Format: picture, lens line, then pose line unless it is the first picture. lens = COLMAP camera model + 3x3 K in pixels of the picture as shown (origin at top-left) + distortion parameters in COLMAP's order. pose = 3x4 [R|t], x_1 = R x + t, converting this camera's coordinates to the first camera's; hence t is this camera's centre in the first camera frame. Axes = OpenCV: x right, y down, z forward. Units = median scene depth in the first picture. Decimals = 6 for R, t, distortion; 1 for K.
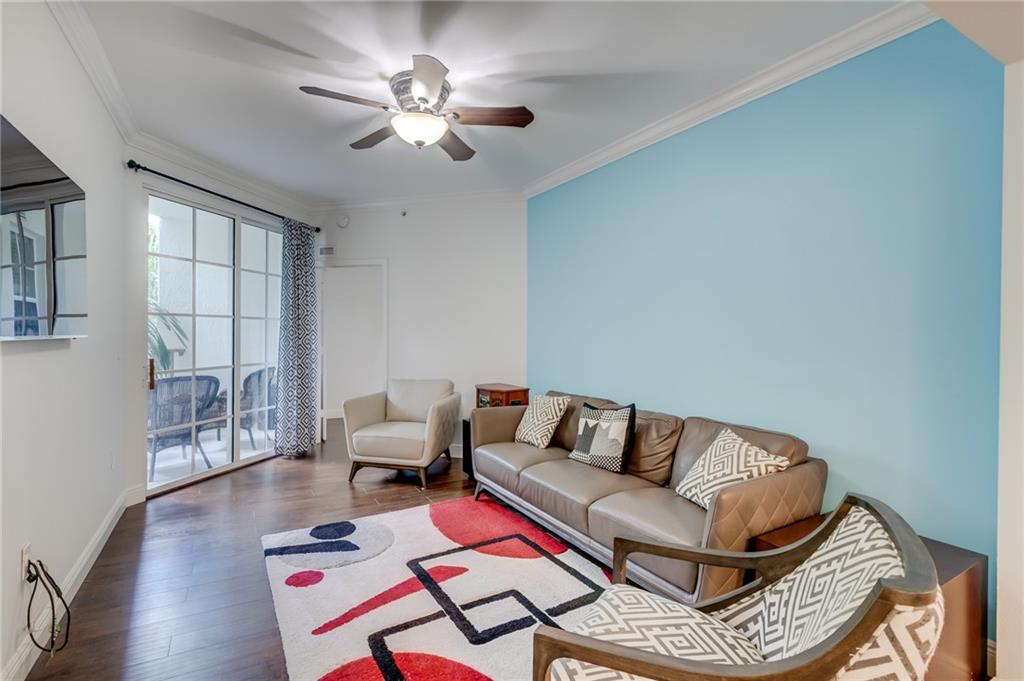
lens RADIAL K [[483.1, 0, 508.2], [0, 483.1, 330.0], [0, 0, 1]] dist [-0.001159, -0.000704]
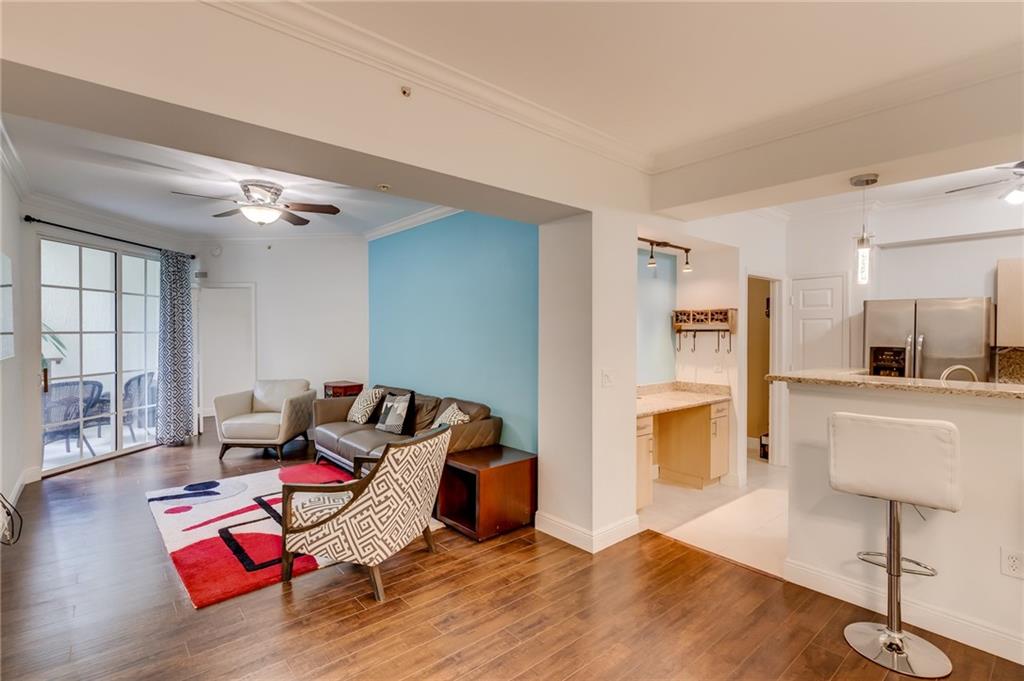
lens RADIAL K [[480.0, 0, 511.2], [0, 480.0, 331.4], [0, 0, 1]] dist [0.000281, 0.000827]
pose [[0.981525, -0.006212, 0.191231, 0.200305], [0.005107, 0.999967, 0.006270, -0.035136], [-0.191264, -0.005178, 0.981525, -0.426085]]
